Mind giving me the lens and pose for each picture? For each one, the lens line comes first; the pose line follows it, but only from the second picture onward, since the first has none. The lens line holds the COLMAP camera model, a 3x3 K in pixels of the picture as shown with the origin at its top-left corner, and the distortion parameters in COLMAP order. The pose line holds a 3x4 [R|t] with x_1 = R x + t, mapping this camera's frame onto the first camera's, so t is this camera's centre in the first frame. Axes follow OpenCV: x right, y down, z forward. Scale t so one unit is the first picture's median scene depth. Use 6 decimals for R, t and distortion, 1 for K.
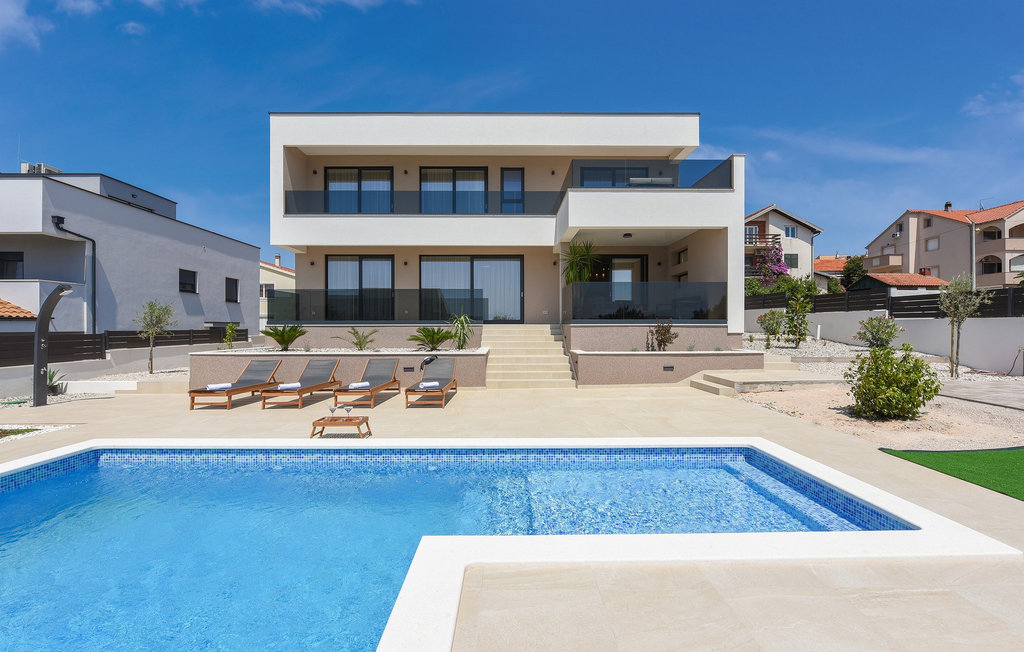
lens RADIAL K [[456.9, 0, 514.6], [0, 456.9, 331.6], [0, 0, 1]] dist [-0.007816, -0.003661]
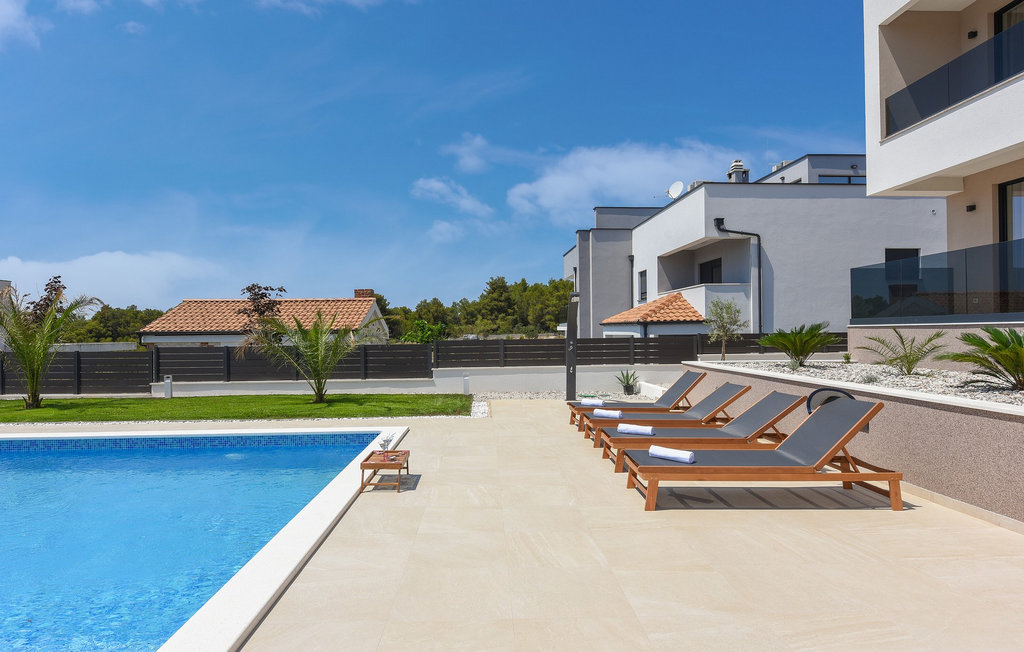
lens RADIAL K [[574.5, 0, 515.1], [0, 574.5, 326.5], [0, 0, 1]] dist [0.002183, -0.003882]
pose [[0.044534, -0.011053, -0.998947, 0.225945], [0.002487, 0.999937, -0.010953, -0.004365], [0.999005, -0.001996, 0.044558, 0.488000]]
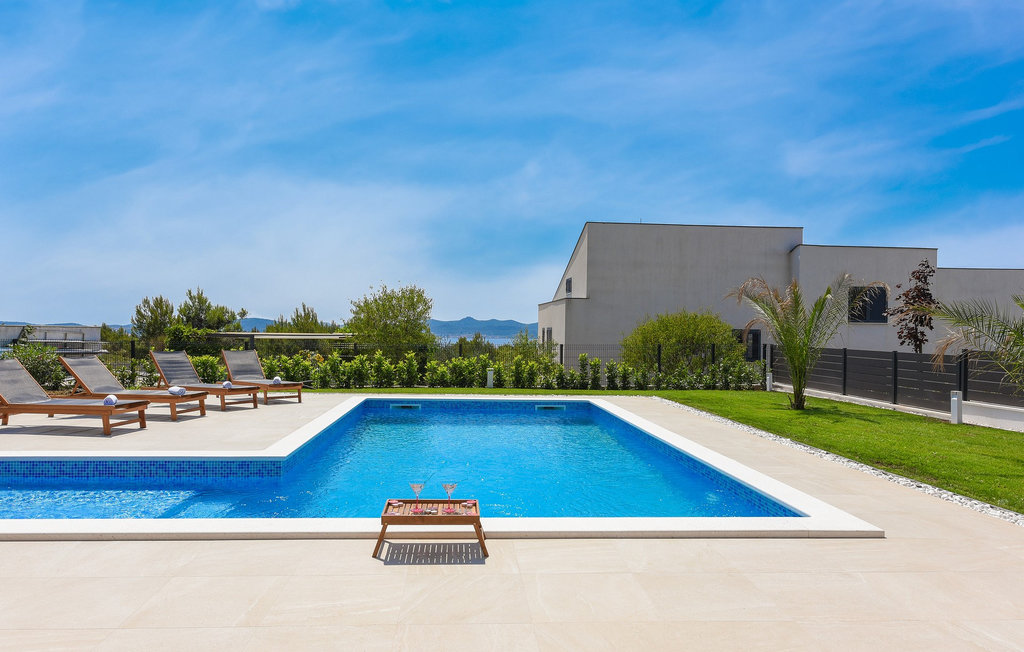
lens RADIAL K [[691.0, 0, 507.3], [0, 691.0, 321.6], [0, 0, 1]] dist [-0.011542, 0.002942]
pose [[-0.998521, -0.014210, -0.052471, -0.183872], [-0.013942, 0.999888, -0.005464, -0.004134], [0.052543, -0.004724, -0.998607, 0.728921]]
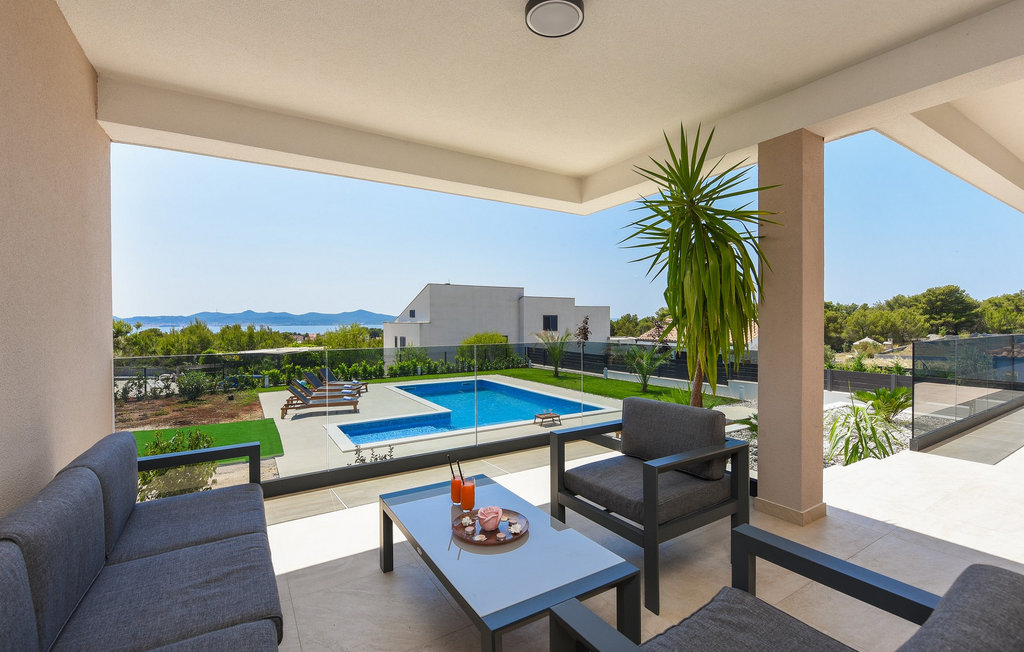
lens RADIAL K [[456.9, 0, 511.5], [0, 456.9, 321.1], [0, 0, 1]] dist [-0.007816, -0.003661]
pose [[-0.857222, 0.004358, -0.514928, 0.363836], [-0.001554, 0.999938, 0.011050, -0.117017], [0.514944, 0.010272, -0.857162, 1.157327]]
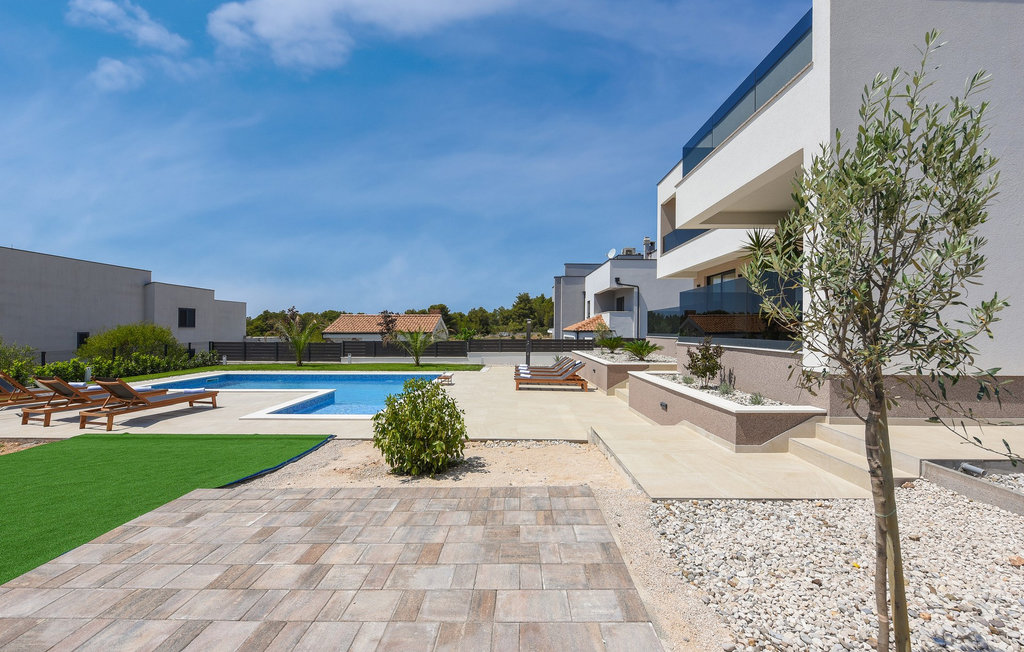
lens RADIAL K [[419.7, 0, 511.7], [0, 419.7, 331.0], [0, 0, 1]] dist [-0.017389, -0.000794]
pose [[-0.026049, 0.002014, -0.999659, 0.772625], [-0.008235, 0.999964, 0.002229, -0.028071], [0.999627, 0.008291, -0.026031, 0.591362]]
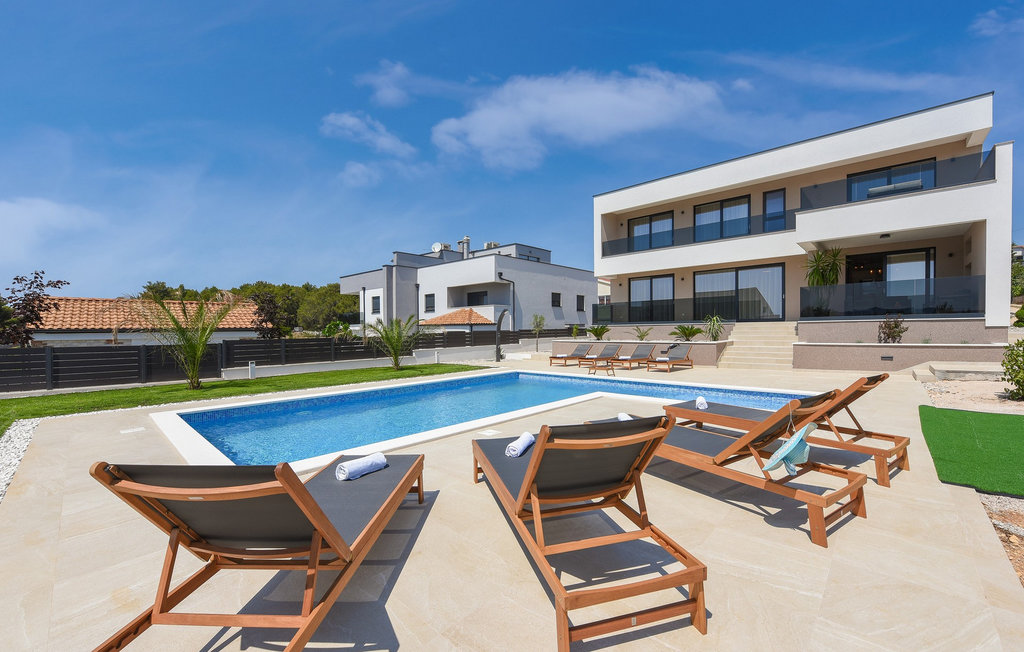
lens RADIAL K [[419.7, 0, 508.2], [0, 419.7, 338.3], [0, 0, 1]] dist [-0.017389, -0.000794]
pose [[0.727213, 0.004747, -0.686396, 0.278953], [0.008701, 0.999832, 0.016133, 0.004835], [0.686357, -0.017705, 0.727049, -0.319139]]
